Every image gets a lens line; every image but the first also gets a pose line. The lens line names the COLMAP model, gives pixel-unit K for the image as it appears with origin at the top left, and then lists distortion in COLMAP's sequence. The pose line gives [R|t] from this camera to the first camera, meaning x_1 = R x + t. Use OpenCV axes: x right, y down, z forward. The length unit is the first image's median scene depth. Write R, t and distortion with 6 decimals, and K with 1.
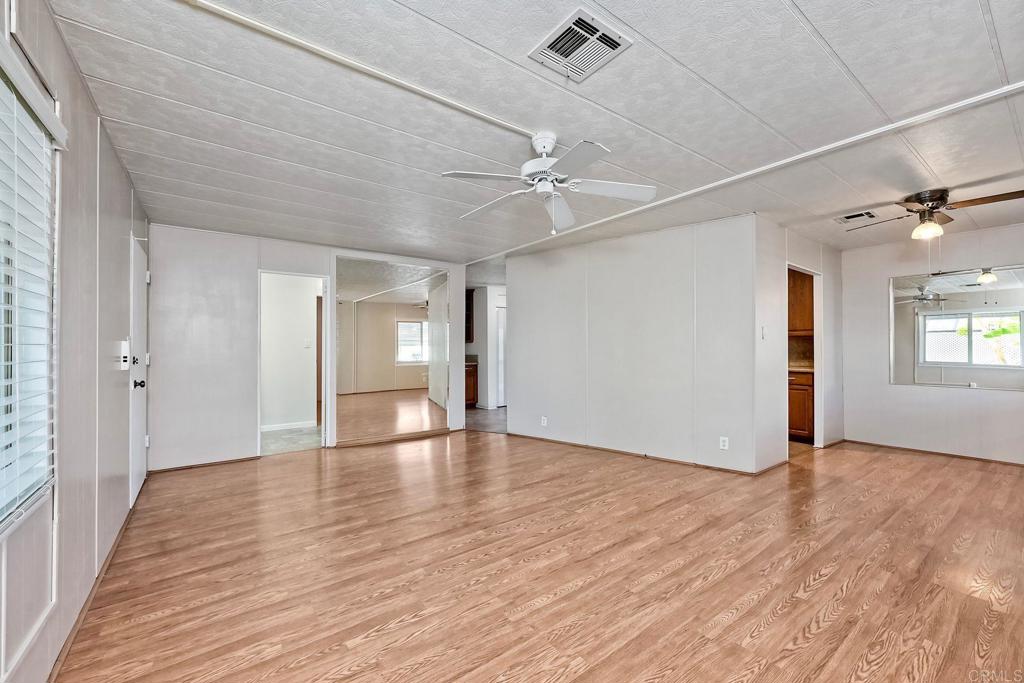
lens RADIAL K [[415.0, 0, 517.3], [0, 415.0, 346.7], [0, 0, 1]] dist [-0.001230, -0.000274]
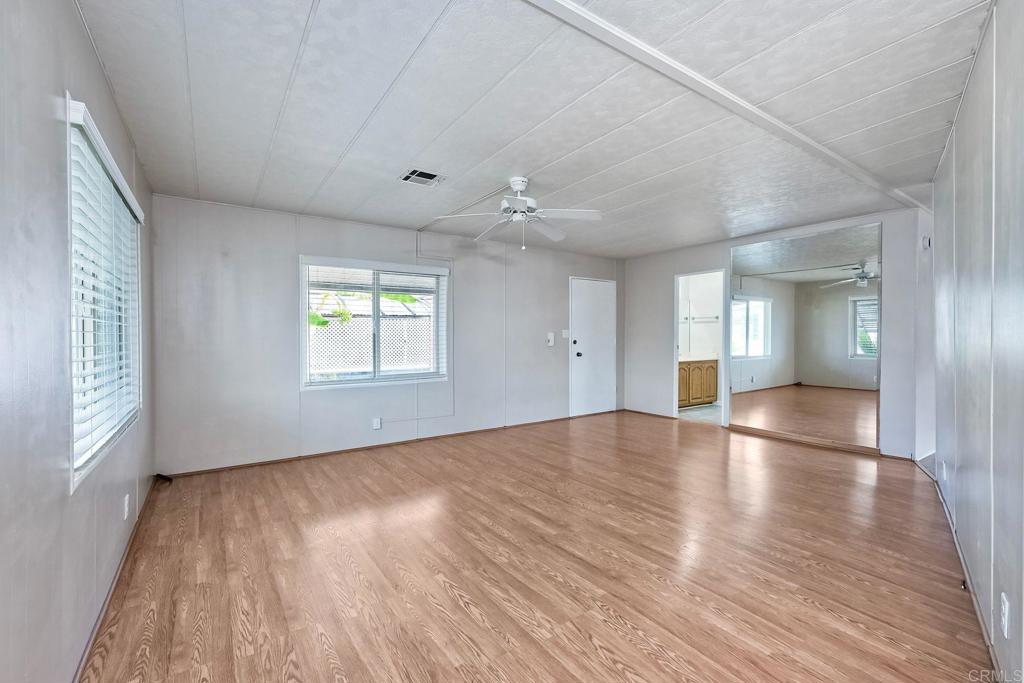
lens RADIAL K [[436.6, 0, 504.5], [0, 436.6, 336.1], [0, 0, 1]] dist [0.004492, 0.000128]
pose [[-0.050962, 0.003027, -0.998696, 1.594319], [0.008680, 0.999959, 0.002587, -0.000586], [0.998663, -0.008537, -0.050986, 1.104579]]
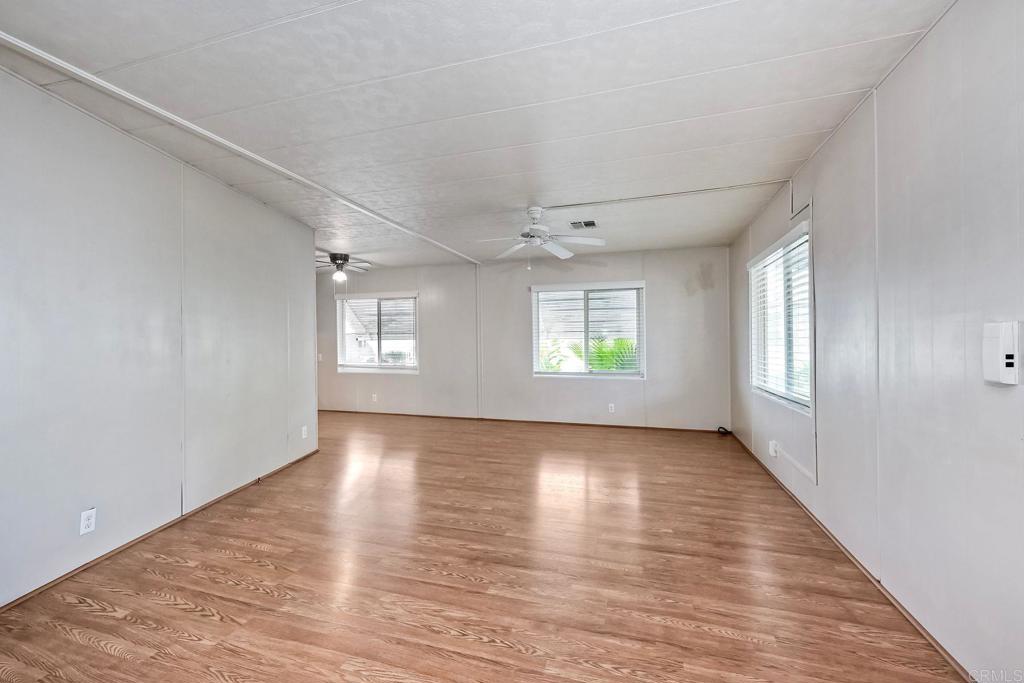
lens RADIAL K [[415.0, 0, 510.1], [0, 415.0, 343.7], [0, 0, 1]] dist [-0.001230, -0.000274]
pose [[-0.580796, 0.003673, 0.814041, -1.259531], [0.005031, 0.999987, -0.000923, 0.010944], [-0.814033, 0.003559, -0.580807, 2.165927]]
